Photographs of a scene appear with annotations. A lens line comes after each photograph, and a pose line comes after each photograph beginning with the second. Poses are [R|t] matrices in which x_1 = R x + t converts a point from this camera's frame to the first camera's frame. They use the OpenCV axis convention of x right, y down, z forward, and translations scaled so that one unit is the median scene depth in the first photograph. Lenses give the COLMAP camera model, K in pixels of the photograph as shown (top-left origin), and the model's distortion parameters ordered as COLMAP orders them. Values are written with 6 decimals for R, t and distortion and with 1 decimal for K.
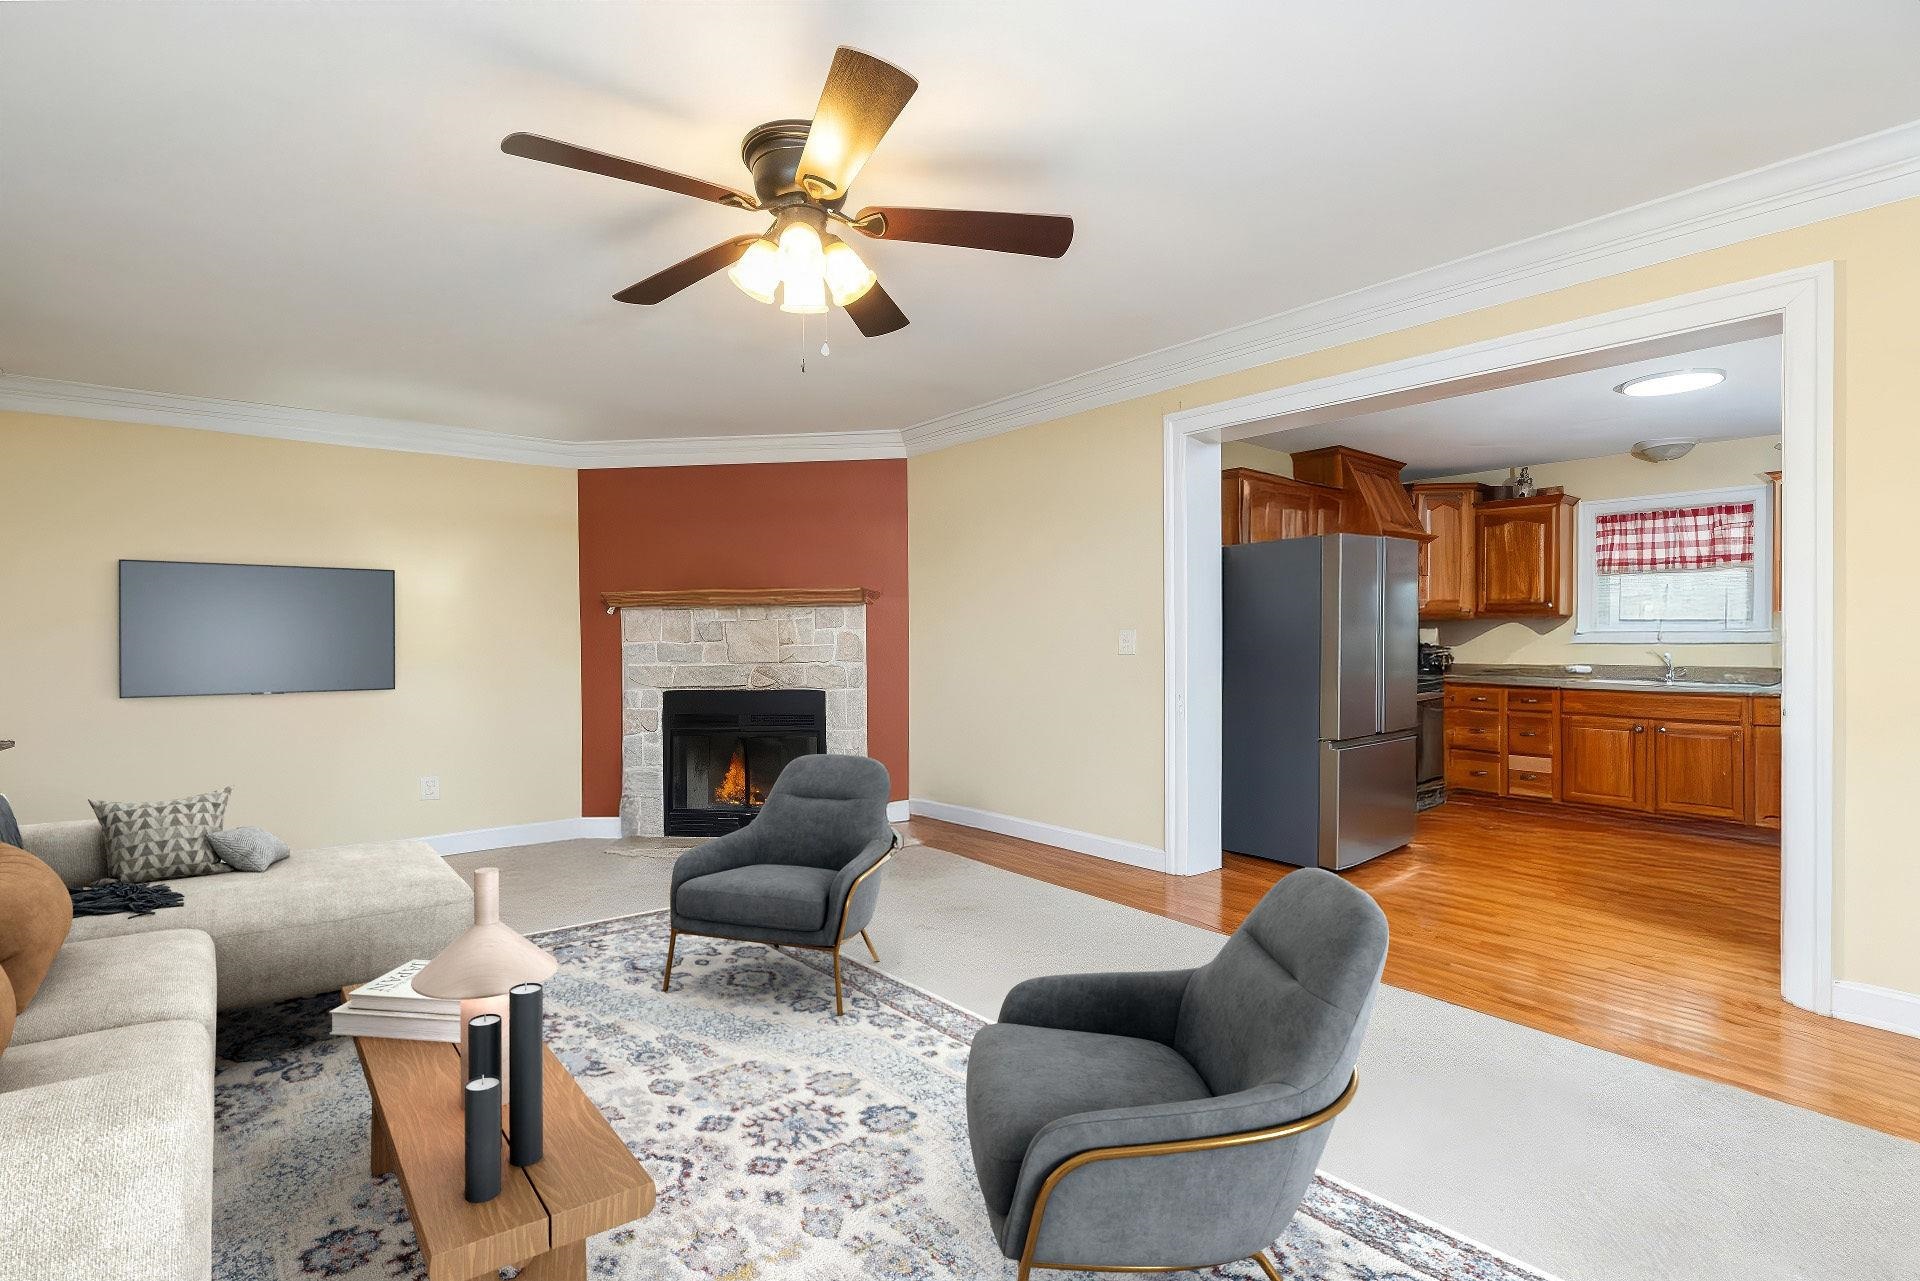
lens RADIAL K [[902.9, 0, 960.0], [0, 902.9, 640.5], [0, 0, 1]] dist [-0.000784, -0.000059]
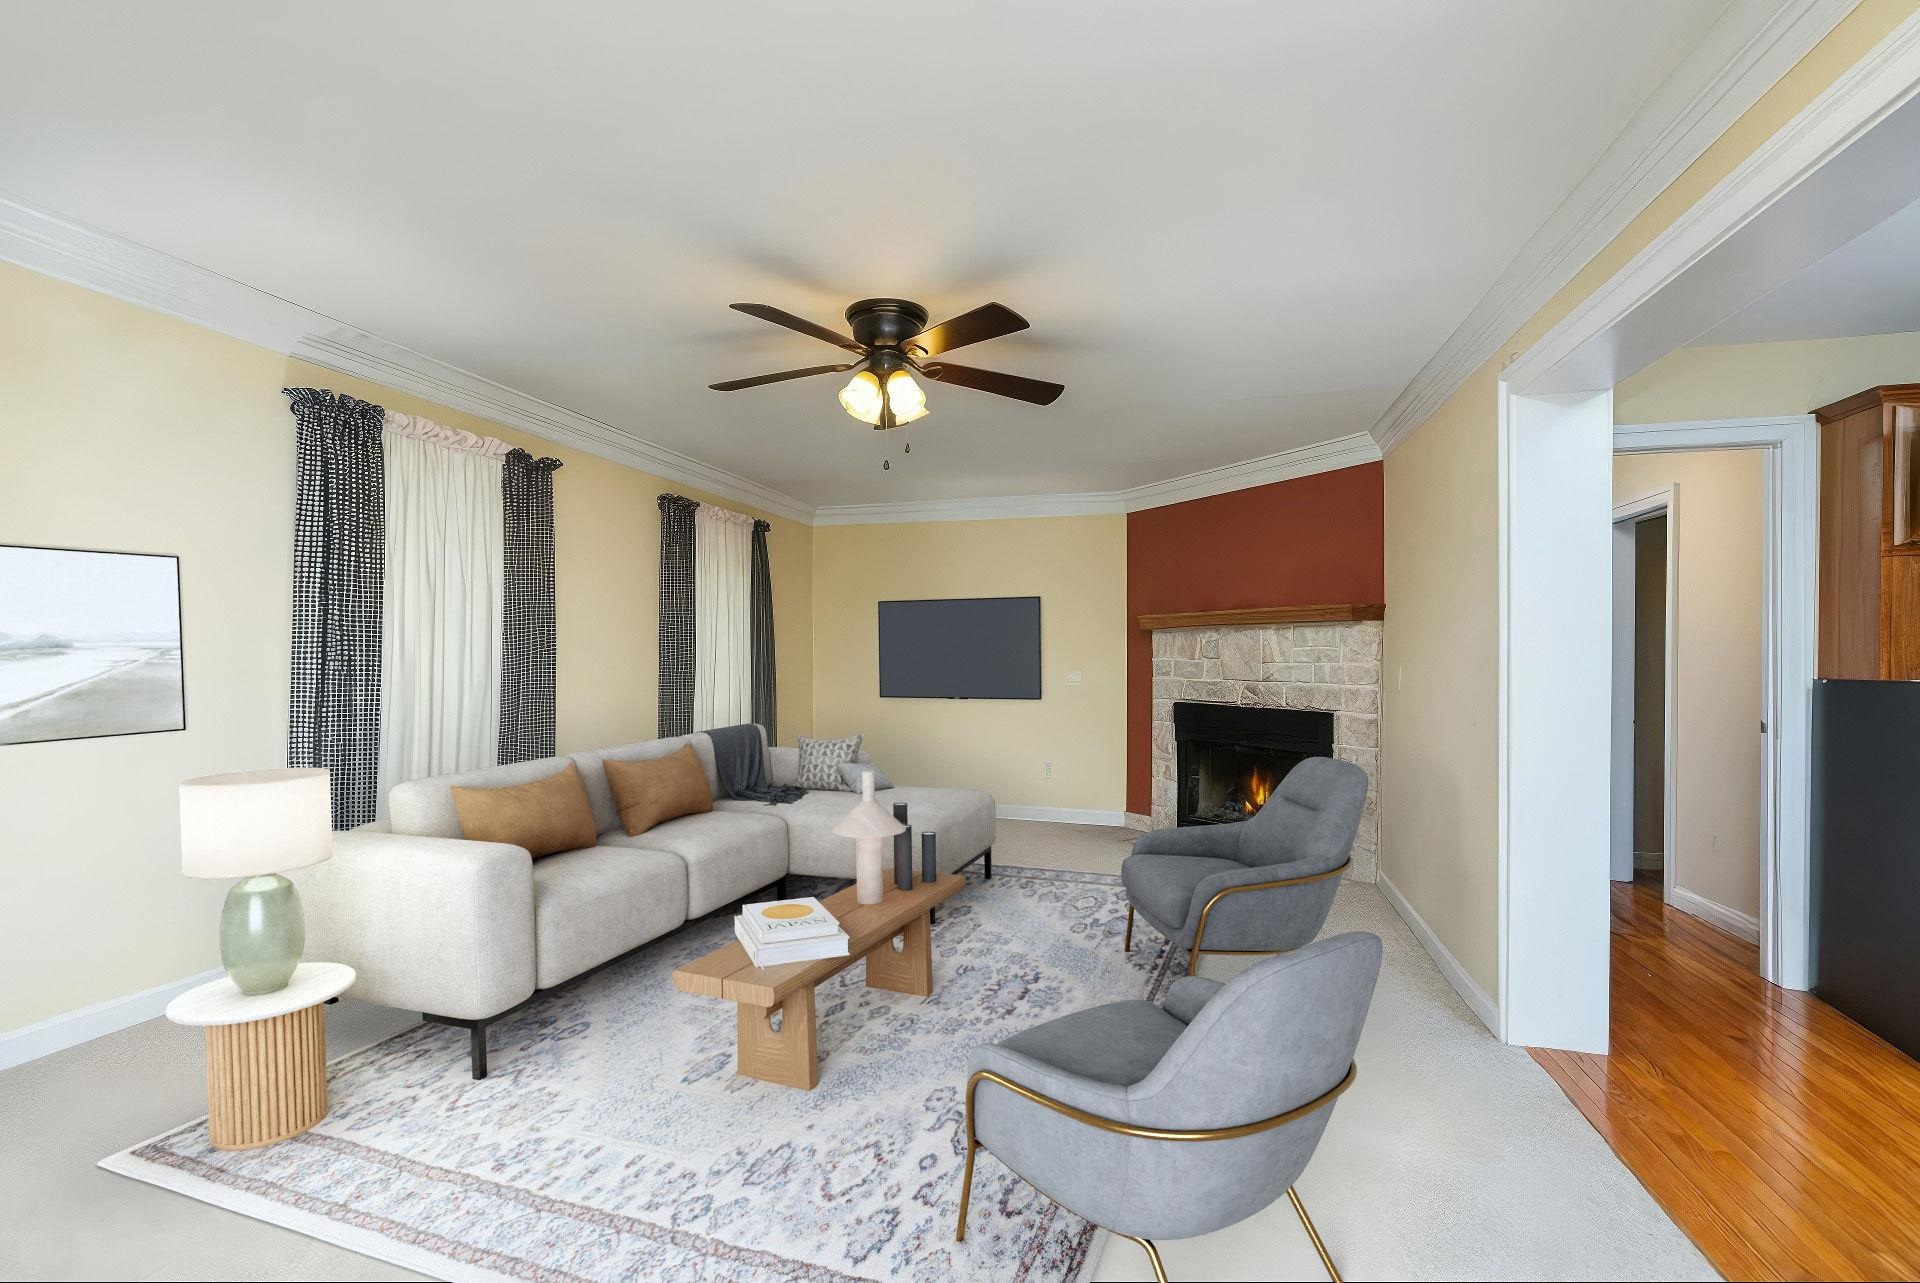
lens RADIAL K [[902.9, 0, 960.0], [0, 902.9, 641.5], [0, 0, 1]] dist [-0.000784, -0.000059]
pose [[-0.998855, 0.004156, -0.047657, -0.357072], [0.003040, 0.999720, 0.023477, -0.068720], [0.047741, 0.023306, -0.998588, 2.146924]]
